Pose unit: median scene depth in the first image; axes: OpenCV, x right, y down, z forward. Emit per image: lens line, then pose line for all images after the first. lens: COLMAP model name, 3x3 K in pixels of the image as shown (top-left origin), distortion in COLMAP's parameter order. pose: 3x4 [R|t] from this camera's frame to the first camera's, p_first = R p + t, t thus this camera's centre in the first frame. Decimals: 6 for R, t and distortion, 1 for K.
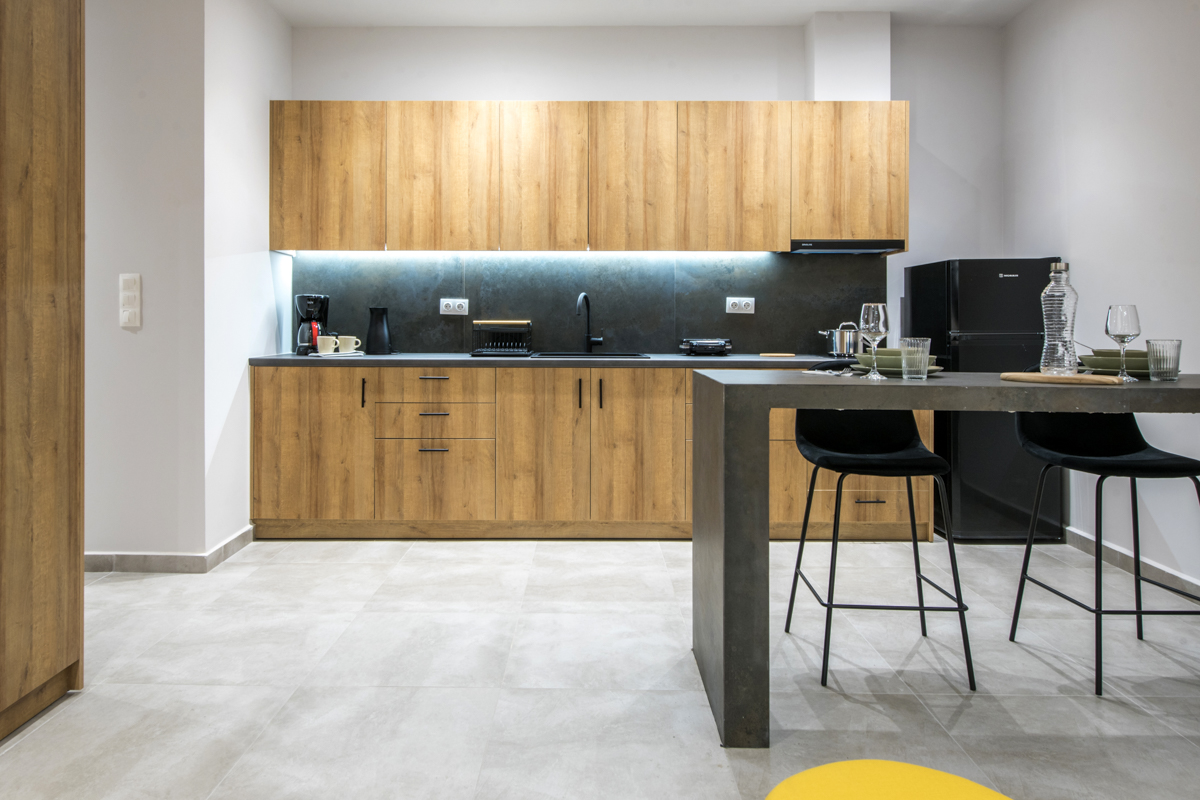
lens RADIAL K [[768.5, 0, 568.1], [0, 768.5, 326.8], [0, 0, 1]] dist [-0.010073, 0.002646]
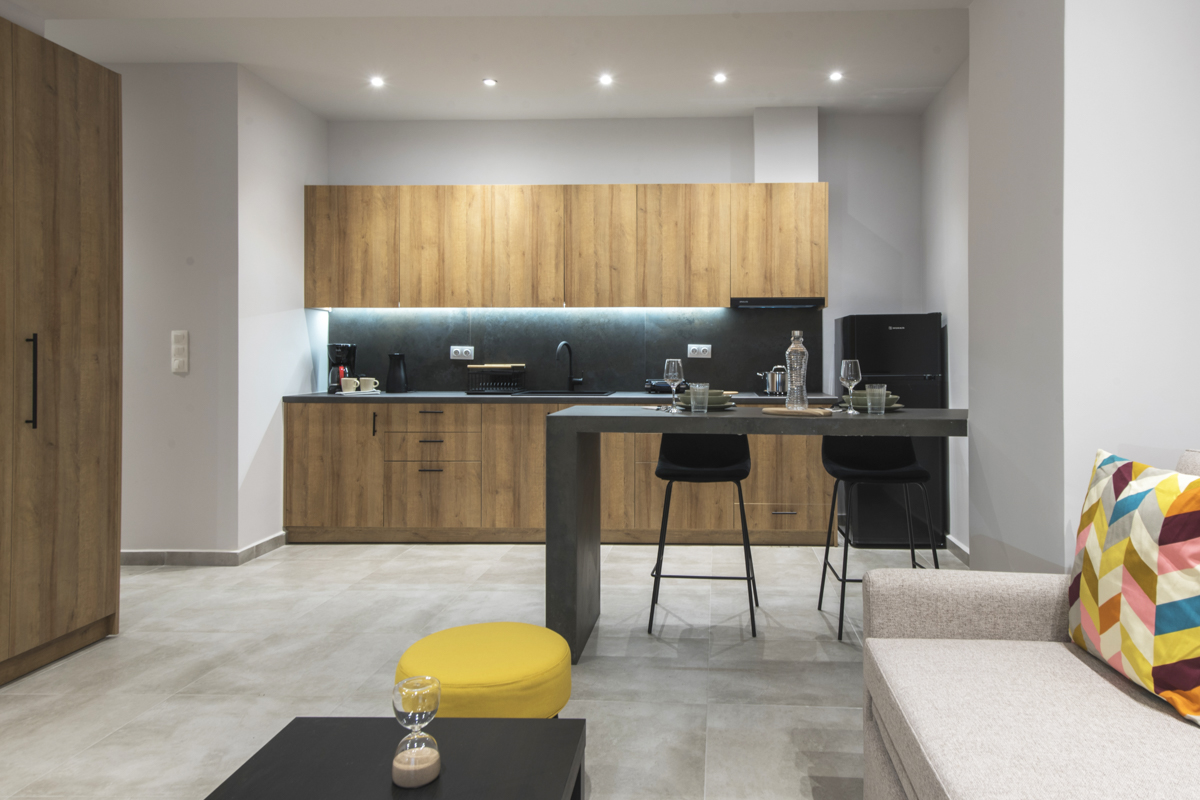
lens RADIAL K [[778.2, 0, 679.1], [0, 778.2, 352.5], [0, 0, 1]] dist [-0.002225, 0.012412]
pose [[0.999858, -0.002348, -0.016715, 0.229487], [0.002179, 0.999946, -0.010143, -0.014643], [0.016738, 0.010105, 0.999809, -0.230309]]
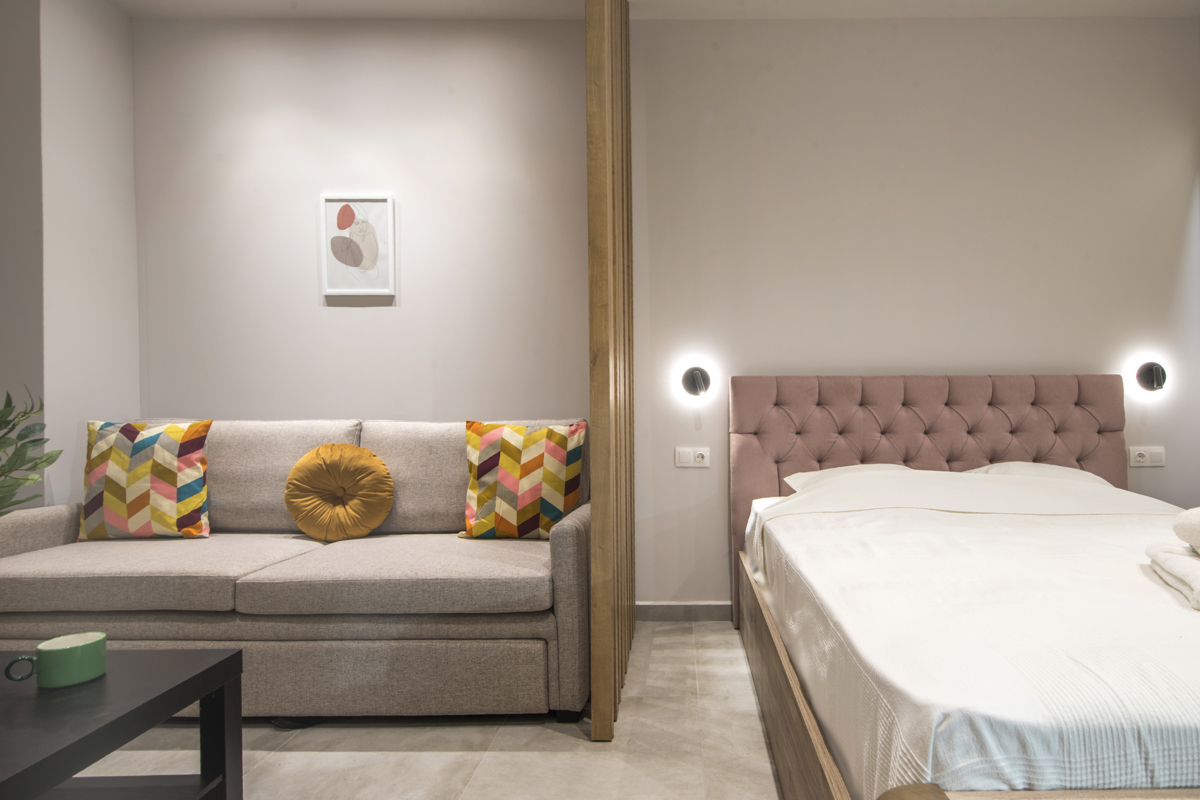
lens RADIAL K [[600.5, 0, 690.0], [0, 600.5, 424.8], [0, 0, 1]] dist [0.014015, -0.010059]
pose [[-0.030267, -0.016098, 0.999412, -0.117452], [-0.001395, 0.999870, 0.016063, 0.030934], [-0.999541, -0.000908, -0.030286, -0.316992]]
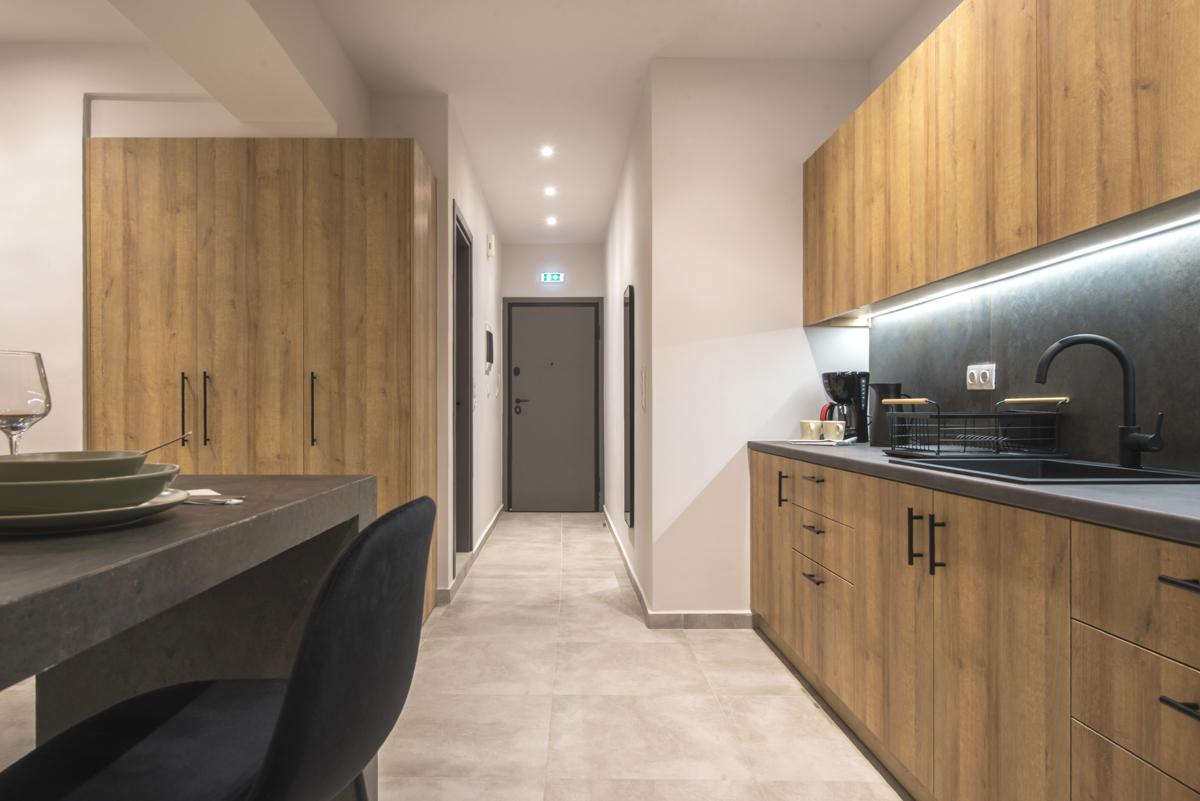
lens RADIAL K [[704.9, 0, 579.9], [0, 704.9, 410.9], [0, 0, 1]] dist [-0.000122, 0.002092]
pose [[0.026737, 0.000653, -0.999642, 0.451265], [-0.003404, 0.999994, 0.000562, 0.002477], [0.999637, 0.003388, 0.026739, 0.711186]]
